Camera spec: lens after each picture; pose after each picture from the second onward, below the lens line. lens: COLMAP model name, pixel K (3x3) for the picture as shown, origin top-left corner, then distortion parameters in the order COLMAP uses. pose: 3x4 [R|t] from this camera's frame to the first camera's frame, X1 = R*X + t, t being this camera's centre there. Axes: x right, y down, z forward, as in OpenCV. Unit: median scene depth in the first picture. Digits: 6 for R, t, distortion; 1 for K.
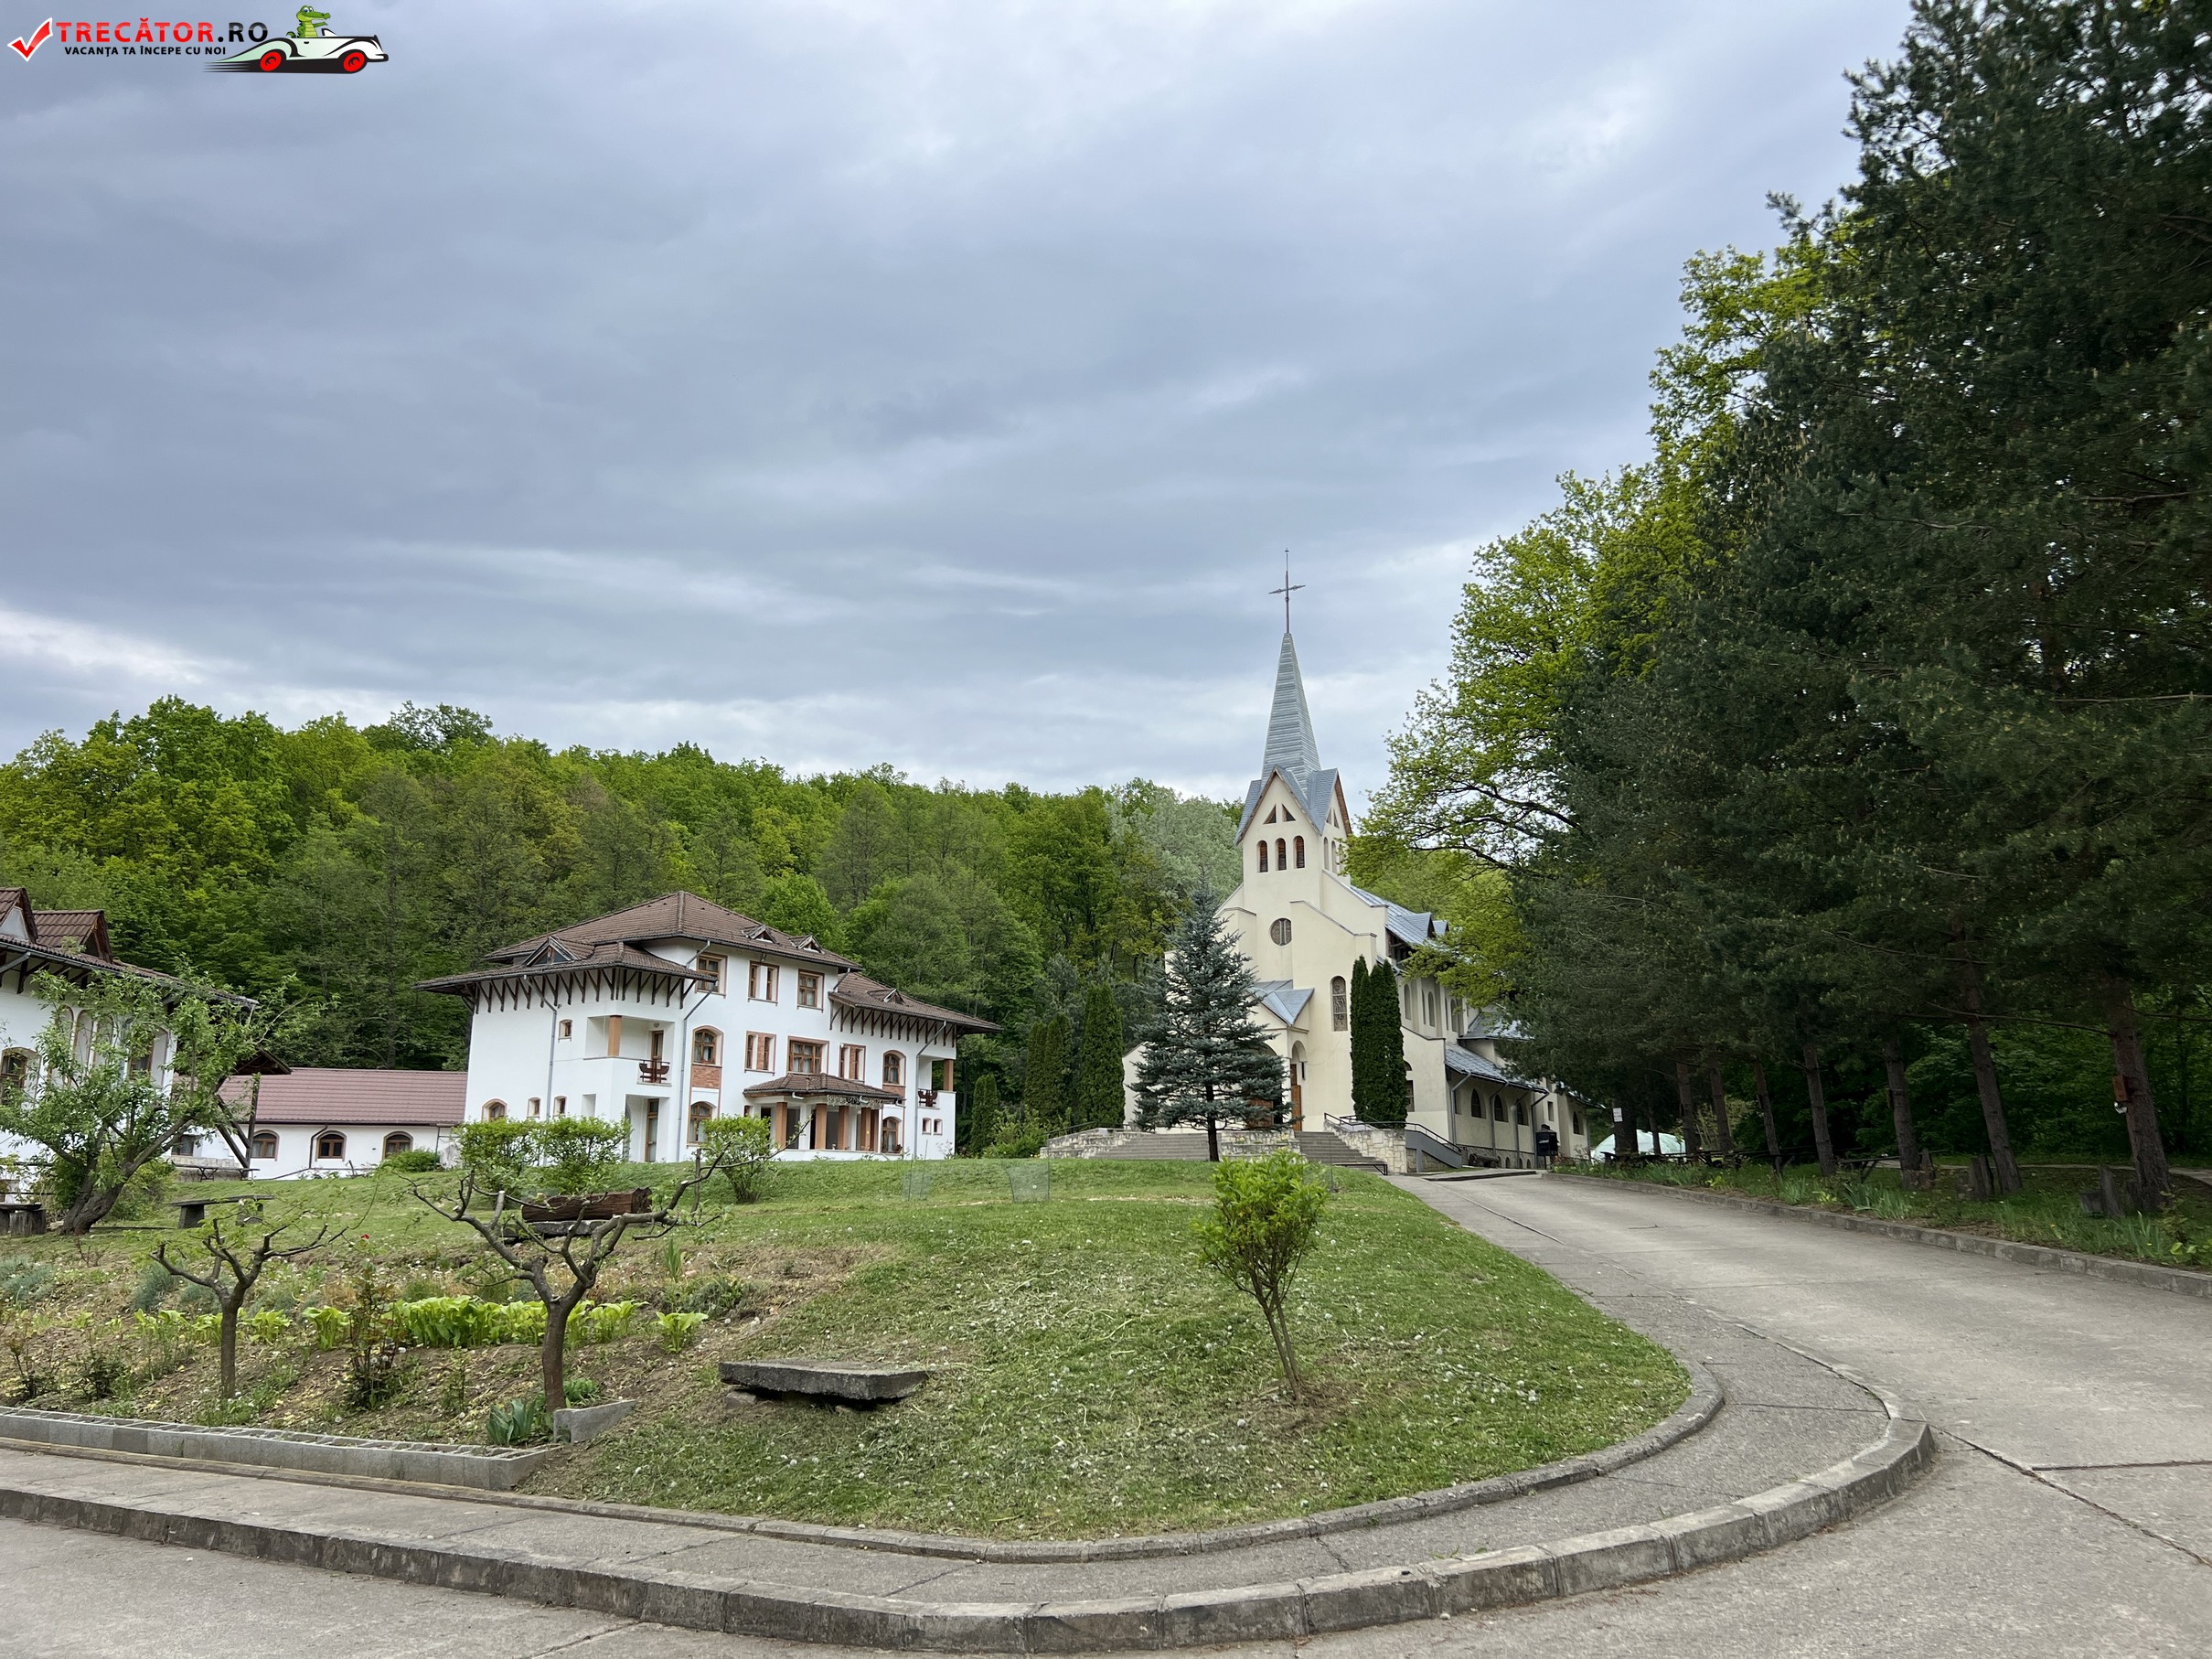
lens RADIAL K [[1674.3, 0, 1097.1], [0, 1674.3, 838.2], [0, 0, 1]] dist [0.063117, -0.067113]
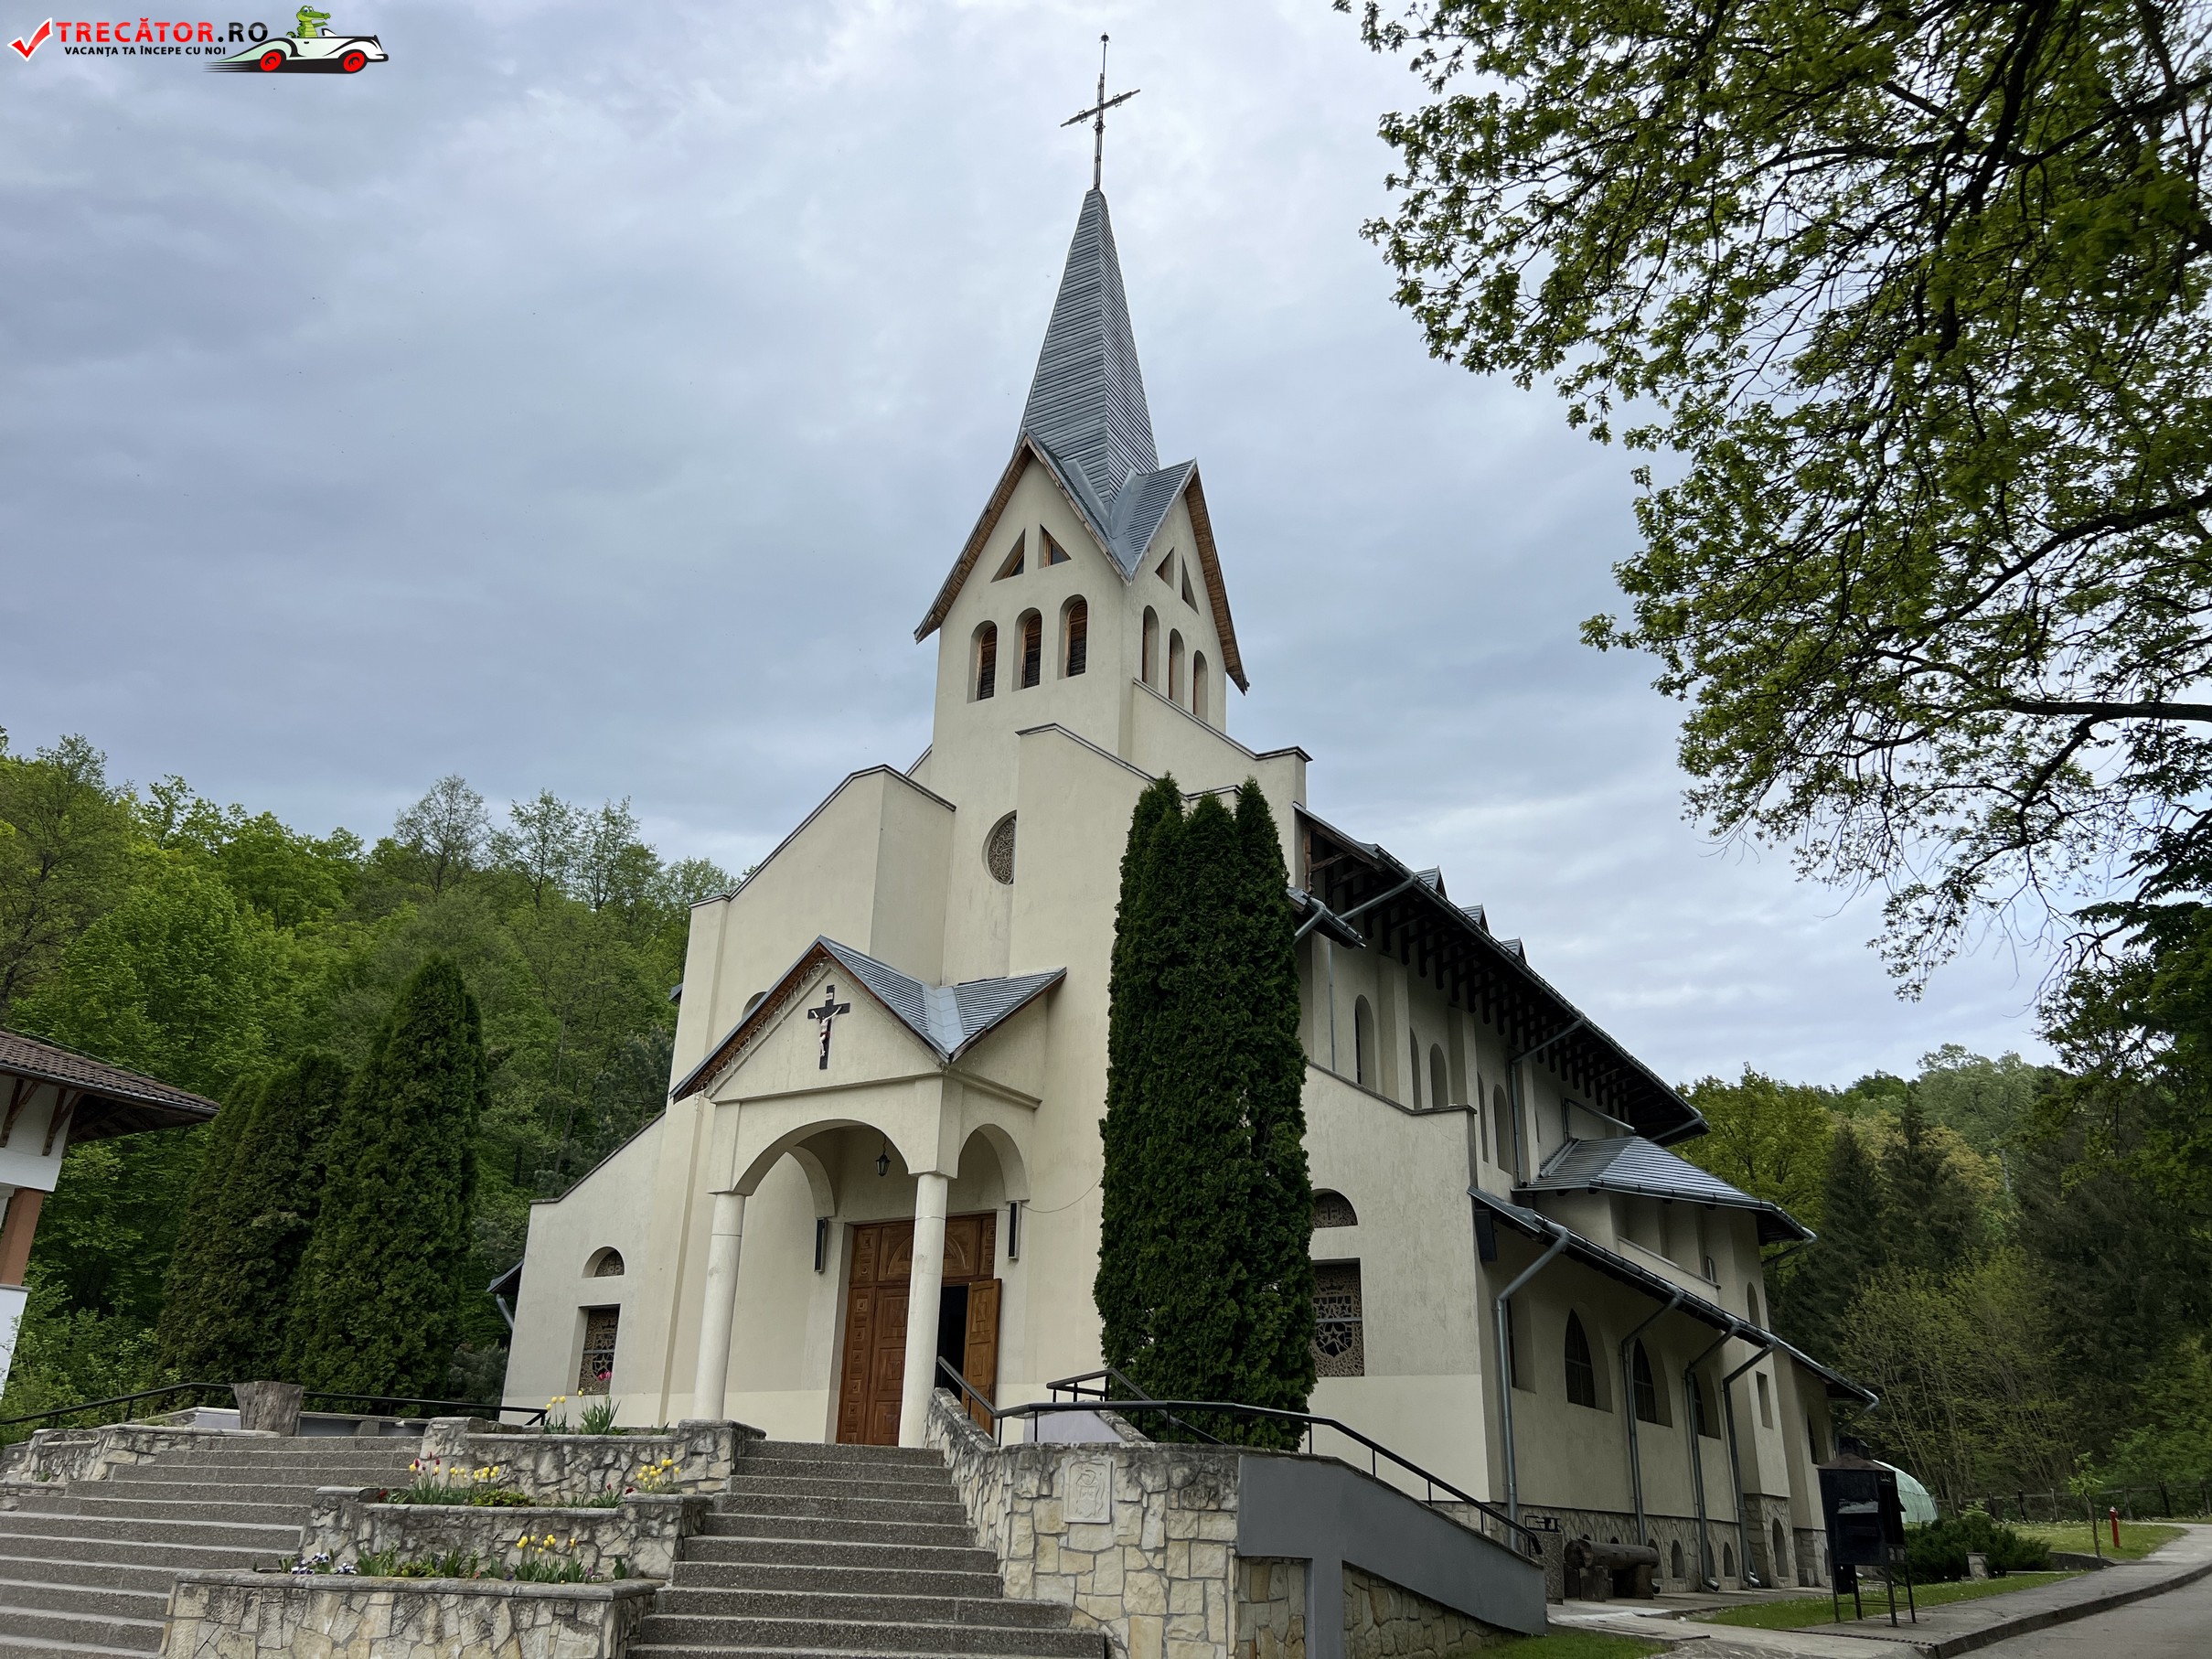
lens RADIAL K [[1674.3, 0, 1111.8], [0, 1674.3, 820.6], [0, 0, 1]] dist [0.063117, -0.067113]
pose [[0.999492, 0.026123, -0.018276, 0.148001], [-0.028891, 0.984538, -0.172774, 0.120170], [0.013480, 0.173214, 0.984792, 0.700235]]
